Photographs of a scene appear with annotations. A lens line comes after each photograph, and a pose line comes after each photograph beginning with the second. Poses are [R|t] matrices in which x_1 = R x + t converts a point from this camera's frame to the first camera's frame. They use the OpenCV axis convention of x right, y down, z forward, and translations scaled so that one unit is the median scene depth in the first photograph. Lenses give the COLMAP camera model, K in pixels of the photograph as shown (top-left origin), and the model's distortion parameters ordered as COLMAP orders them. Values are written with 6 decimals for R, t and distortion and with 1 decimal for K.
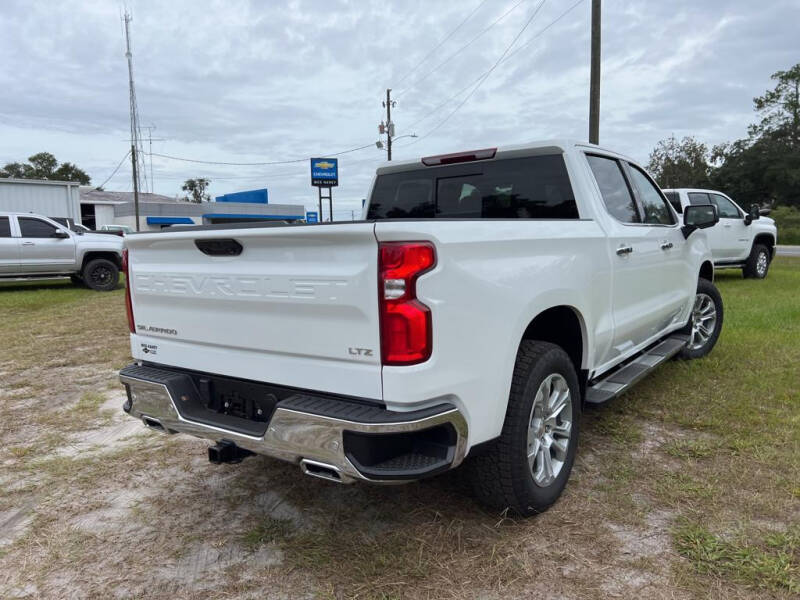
lens RADIAL K [[605.8, 0, 403.8], [0, 605.8, 309.5], [0, 0, 1]] dist [0.070636, -0.080620]
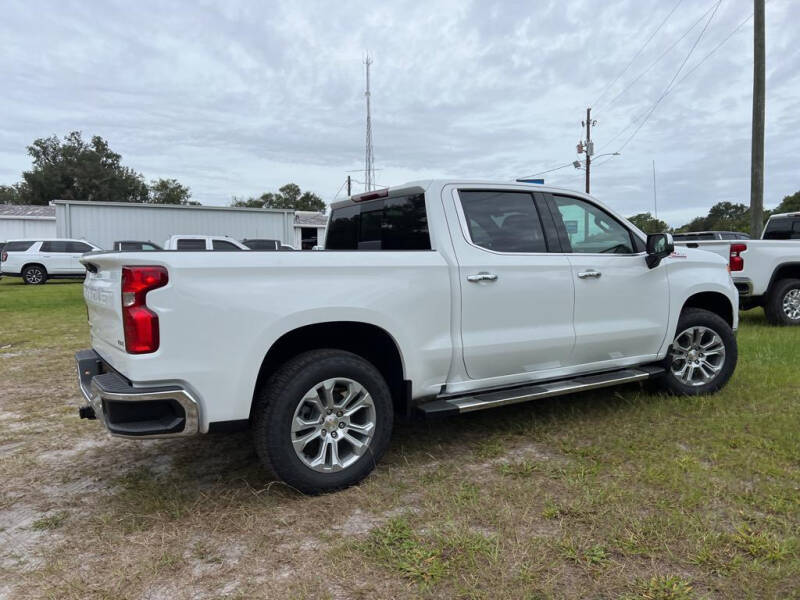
lens RADIAL K [[605.8, 0, 400.0], [0, 605.8, 300.9], [0, 0, 1]] dist [0.063997, -0.074811]
pose [[0.934836, 0.038968, -0.352935, 0.030300], [-0.055370, 0.997799, -0.036492, -0.000378], [0.350737, 0.053656, 0.934936, -0.003095]]
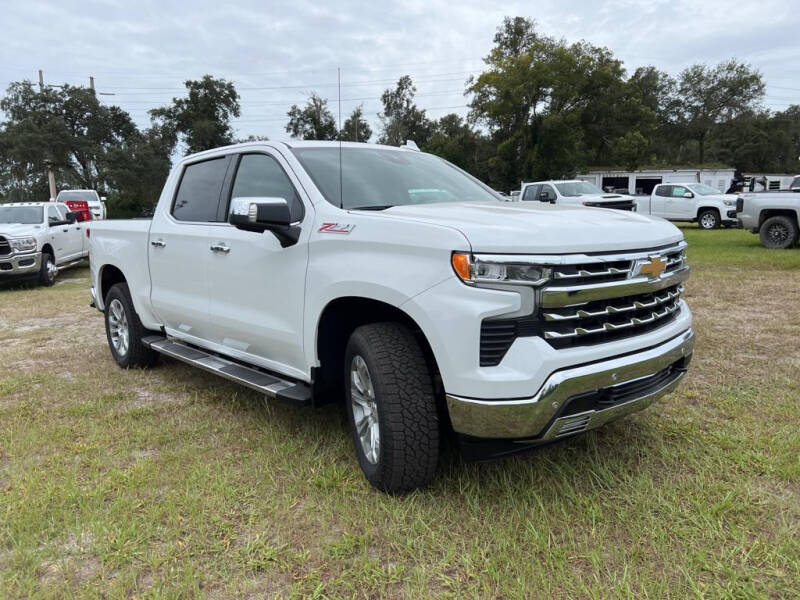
lens RADIAL K [[615.2, 0, 400.0], [0, 615.2, 300.0], [0, 0, 1]] dist [0.007582, 0.004686]
pose [[-0.224351, 0.176288, -0.958431, 0.077298], [-0.082177, 0.976576, 0.198862, -0.013955], [0.971037, 0.123376, -0.204609, 0.086220]]
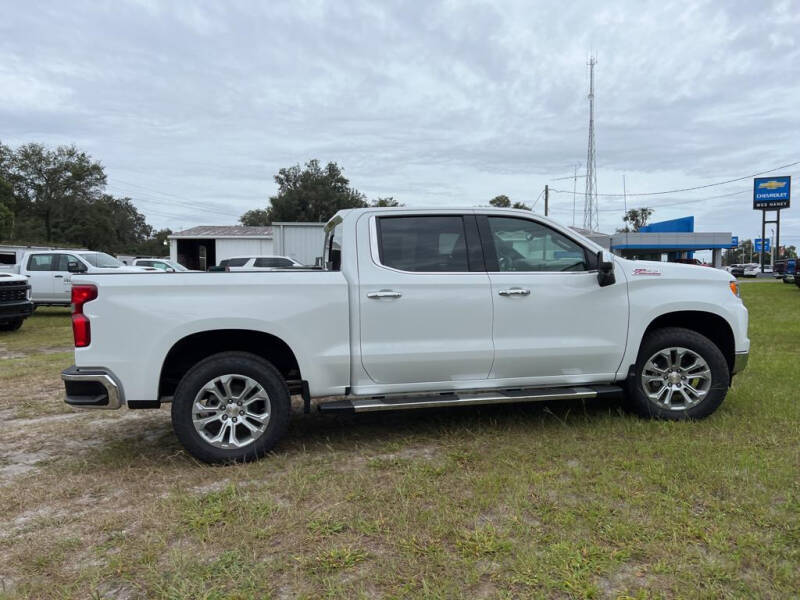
lens RADIAL K [[605.8, 0, 403.8], [0, 605.8, 309.5], [0, 0, 1]] dist [0.070636, -0.080620]
pose [[0.751805, 0.053951, -0.657175, 0.060283], [-0.084330, 0.996330, -0.014679, -0.002660], [0.653971, 0.066455, 0.753595, 0.005278]]
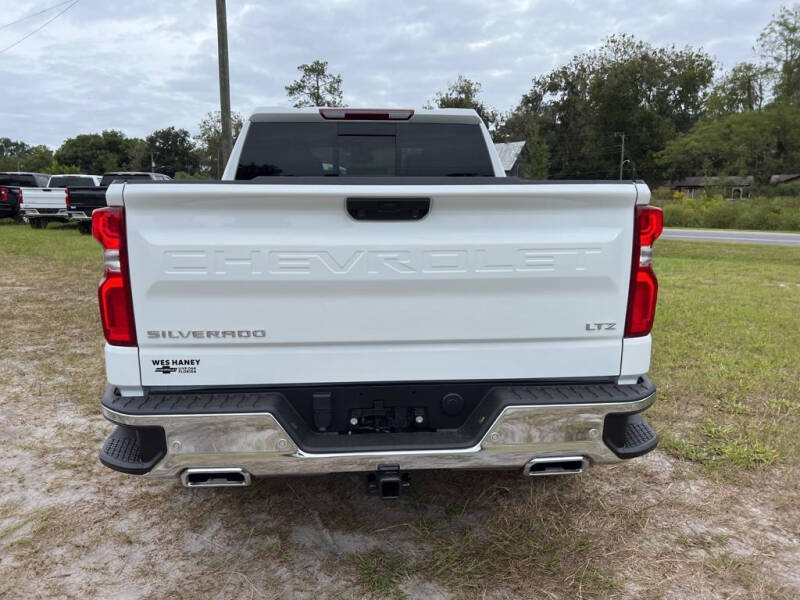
lens RADIAL K [[595.8, 0, 400.0], [0, 595.8, 300.0], [0, 0, 1]] dist [0.065833, -0.064800]
pose [[0.758739, -0.080408, 0.646413, -0.026096], [0.055027, 0.996717, 0.059394, -0.001185], [-0.649067, -0.009495, 0.760672, 0.015115]]
